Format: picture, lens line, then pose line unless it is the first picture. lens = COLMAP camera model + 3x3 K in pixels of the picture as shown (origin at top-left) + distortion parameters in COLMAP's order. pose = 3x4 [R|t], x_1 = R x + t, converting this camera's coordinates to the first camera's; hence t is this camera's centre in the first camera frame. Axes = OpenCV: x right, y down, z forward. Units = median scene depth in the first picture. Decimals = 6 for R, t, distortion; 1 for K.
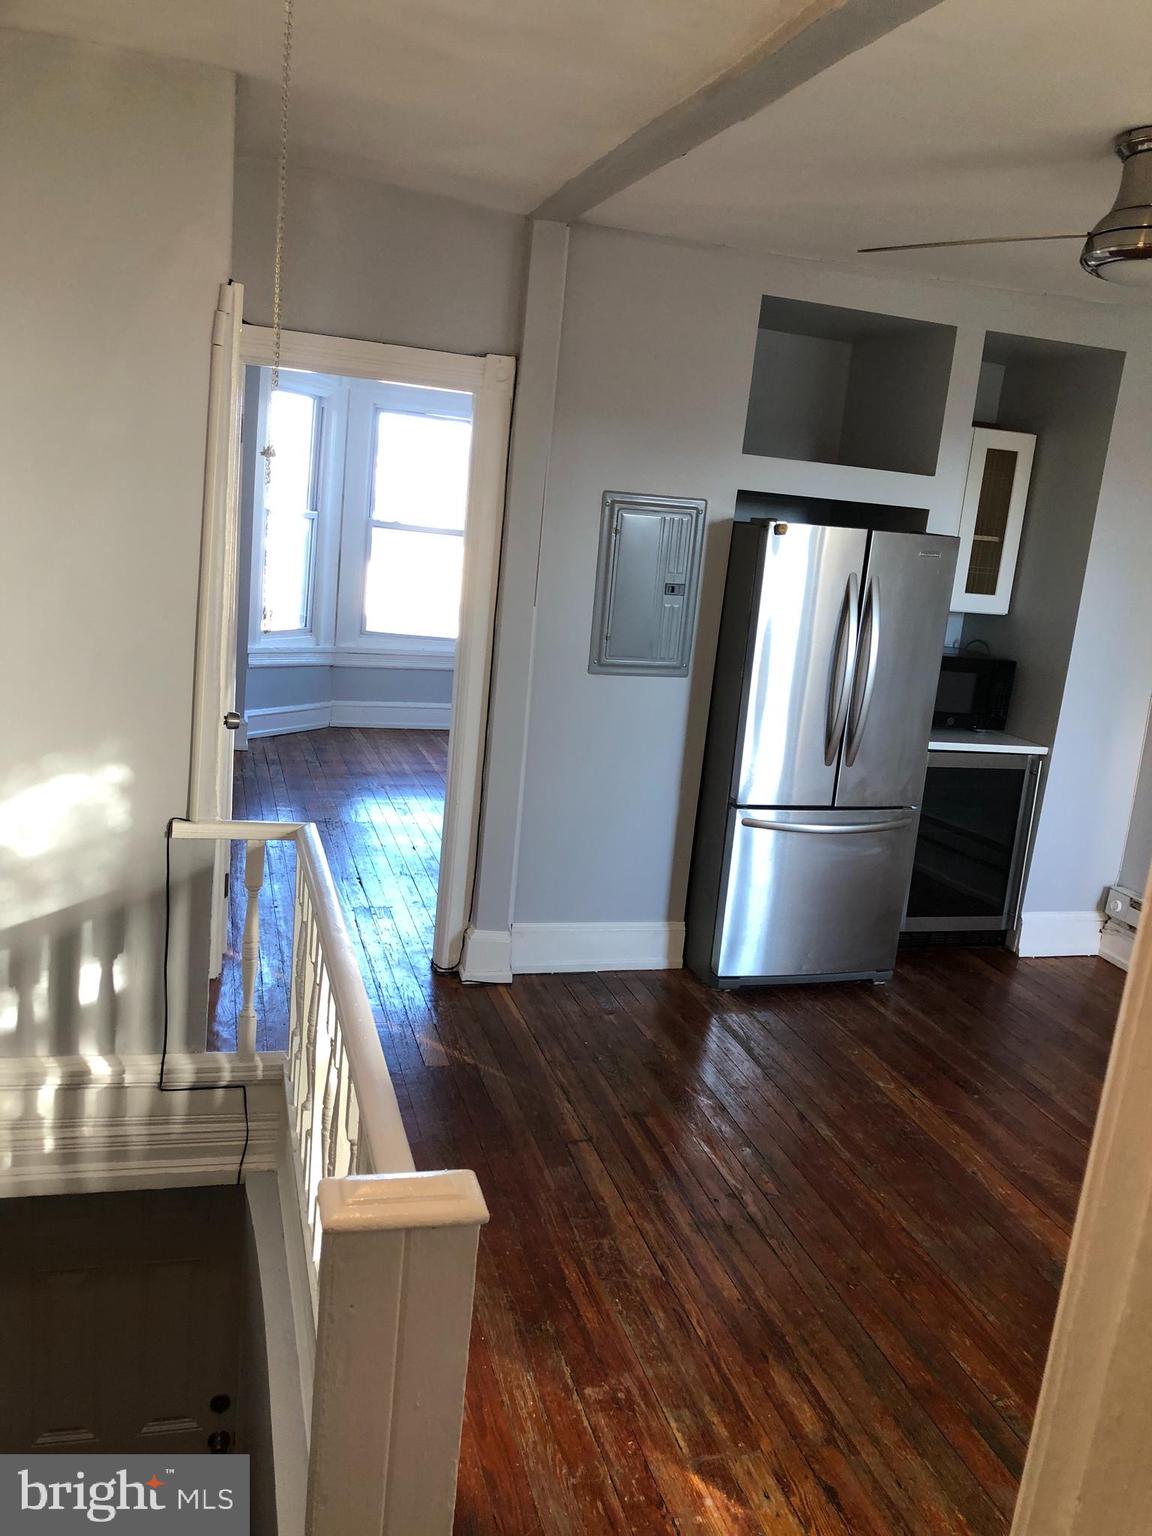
lens RADIAL K [[1248.4, 0, 574.5], [0, 1248.4, 779.7], [0, 0, 1]] dist [0.021650, -0.048106]
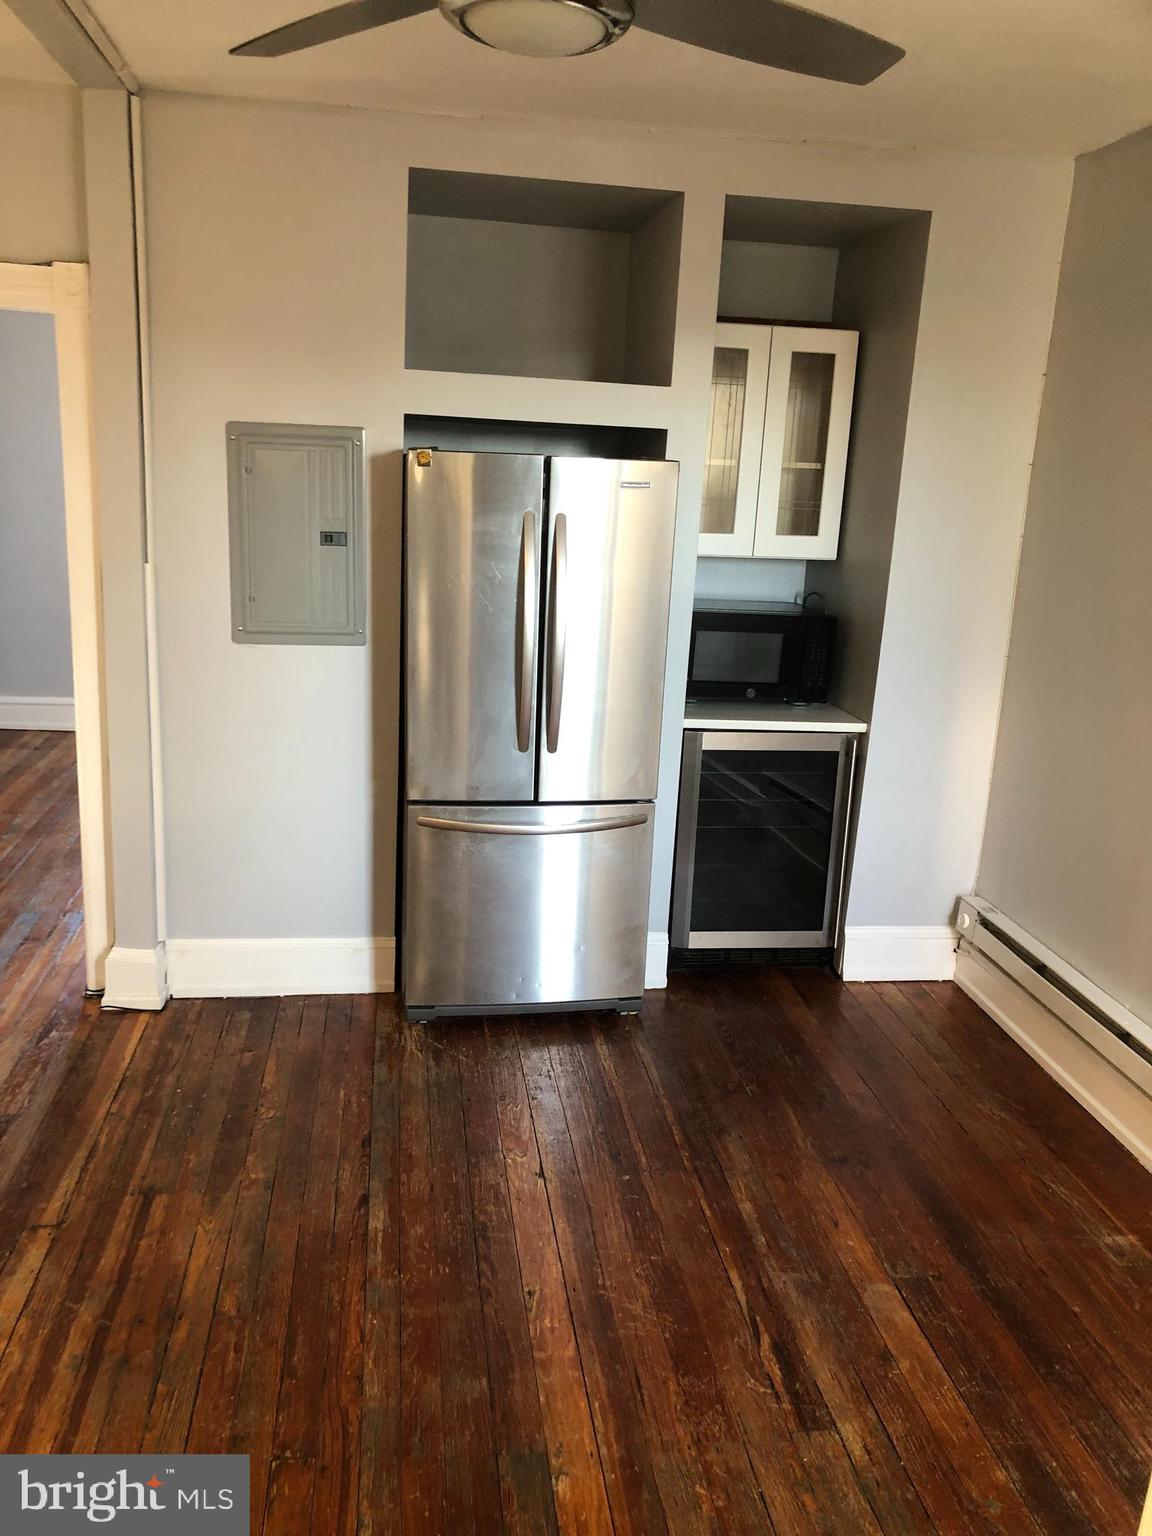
lens RADIAL K [[1248.4, 0, 564.6], [0, 1248.4, 785.0], [0, 0, 1]] dist [0.021650, -0.048106]
pose [[0.987901, -0.005412, -0.154992, 0.334156], [0.009146, 0.999685, 0.023391, -0.007493], [0.154816, -0.024525, 0.987639, 0.191290]]
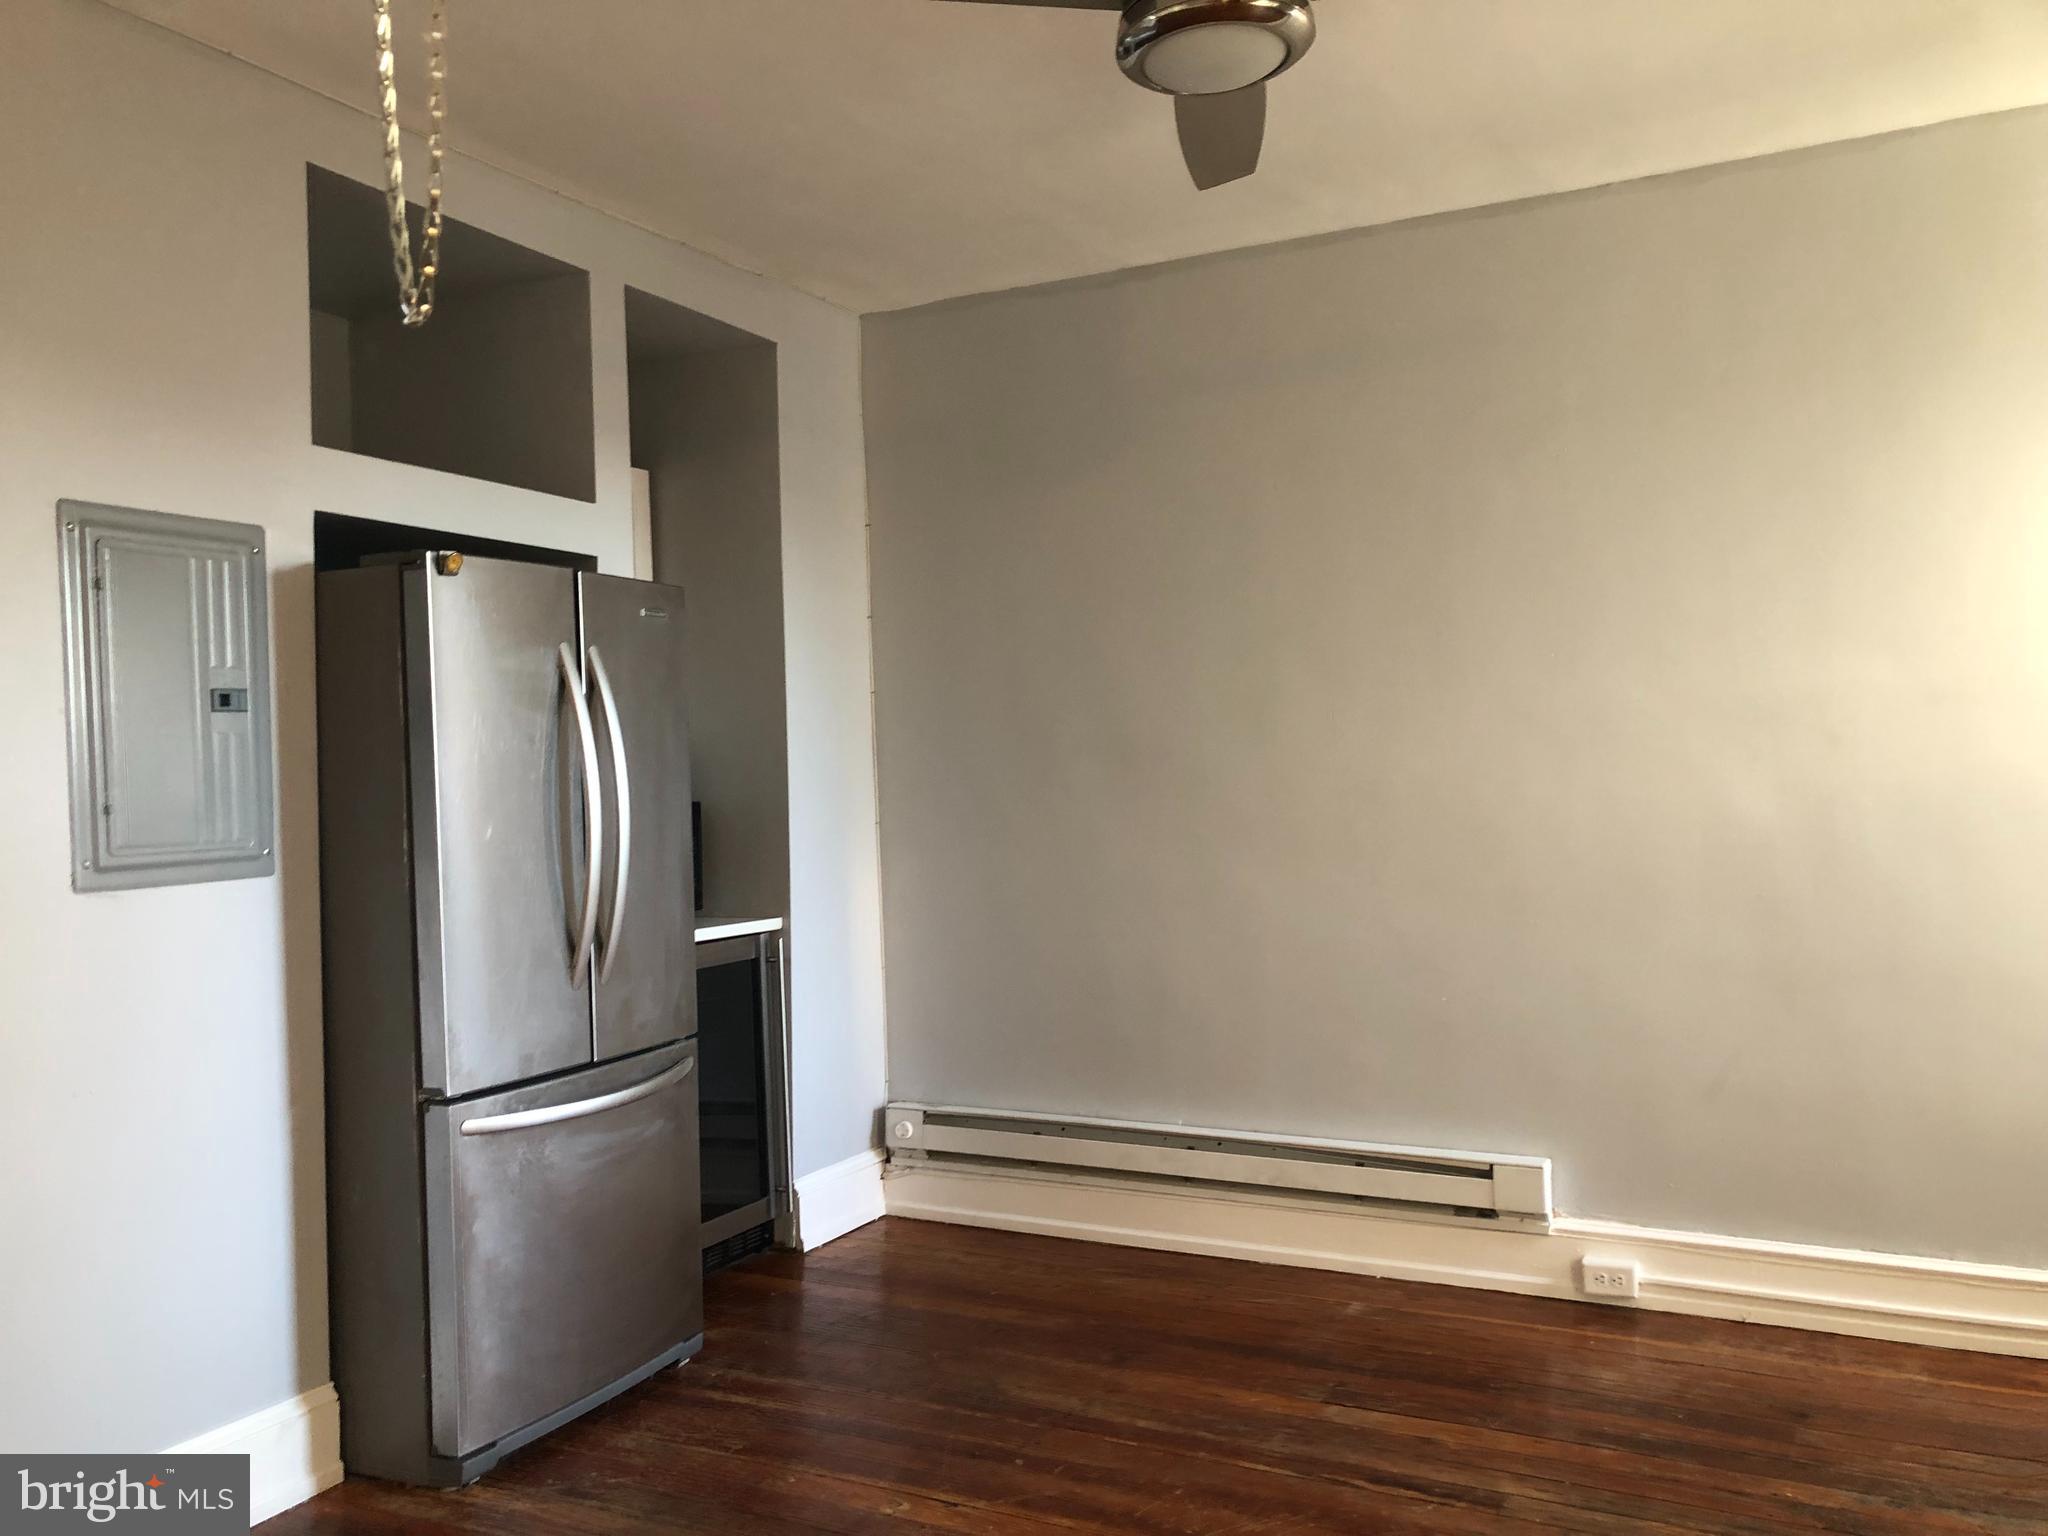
lens RADIAL K [[1664.5, 0, 1007.4], [0, 1664.5, 757.5], [0, 0, 1]] dist [0.021650, -0.048106]
pose [[0.683792, -0.102657, 0.722420, -0.175249], [0.247923, 0.963840, -0.097704, 0.008864], [-0.686267, 0.245913, 0.684517, 0.321033]]
